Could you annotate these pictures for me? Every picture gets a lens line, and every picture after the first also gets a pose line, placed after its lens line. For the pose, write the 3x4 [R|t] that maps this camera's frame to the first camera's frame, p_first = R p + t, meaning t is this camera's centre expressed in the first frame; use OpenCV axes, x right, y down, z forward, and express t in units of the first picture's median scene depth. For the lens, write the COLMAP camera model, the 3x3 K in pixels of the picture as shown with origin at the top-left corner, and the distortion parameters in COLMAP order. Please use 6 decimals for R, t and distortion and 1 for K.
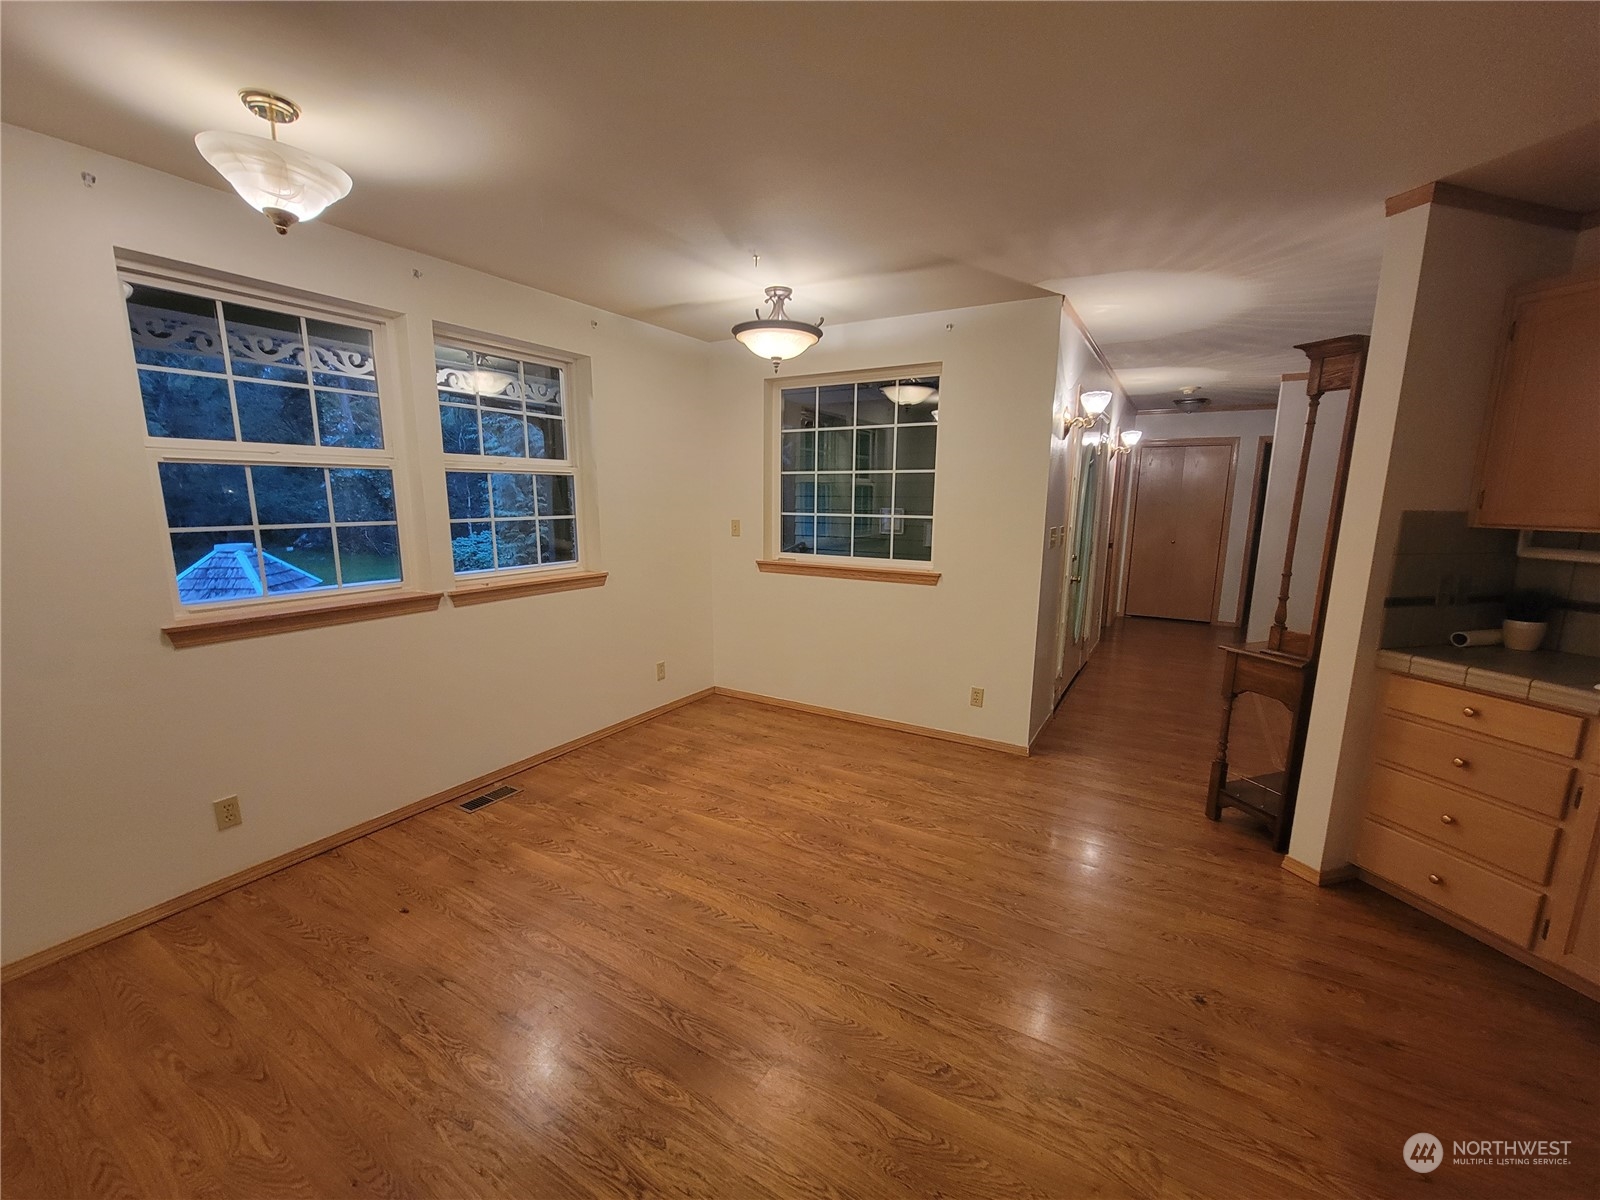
lens RADIAL K [[649.4, 0, 790.5], [0, 649.4, 608.4], [0, 0, 1]] dist [0.007236, -0.001525]
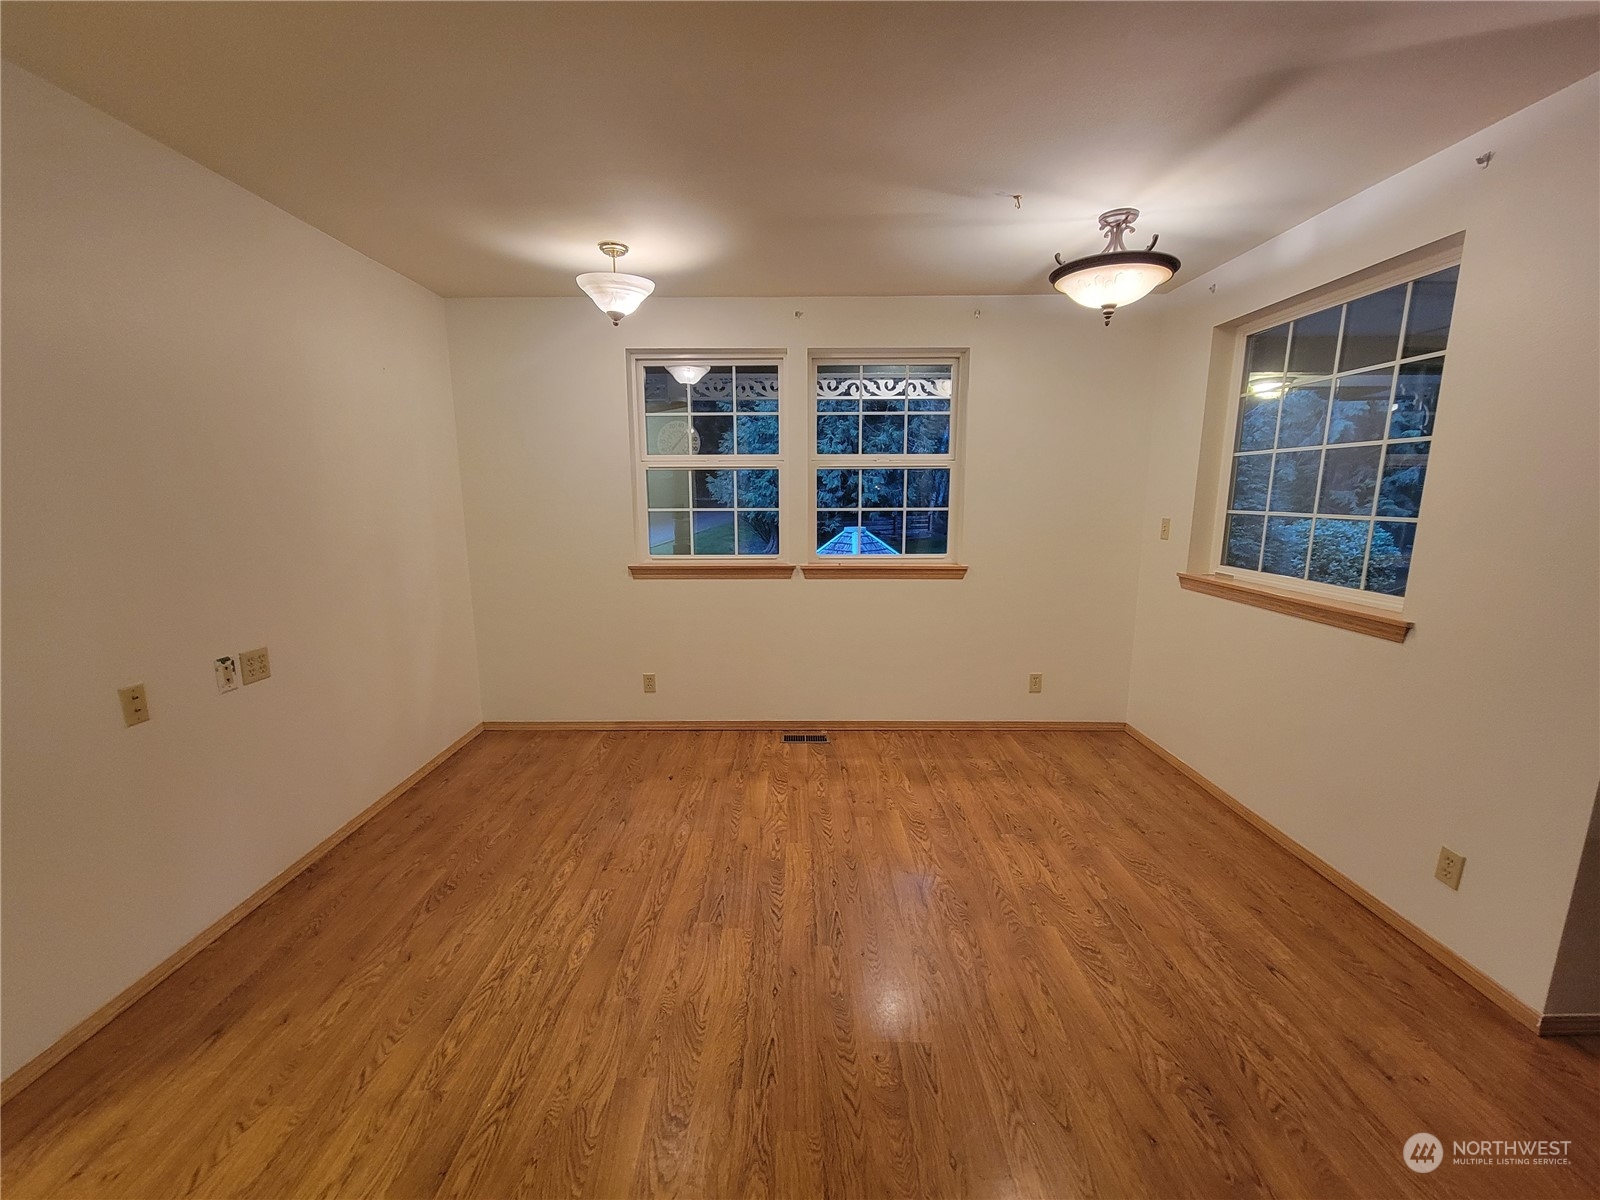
lens RADIAL K [[649.4, 0, 792.2], [0, 649.4, 605.1], [0, 0, 1]] dist [0.007236, -0.001525]
pose [[0.516887, 0.136563, -0.845091, 0.500343], [-0.144204, 0.986977, 0.071292, -0.035923], [0.843821, 0.085016, 0.529848, 0.311382]]
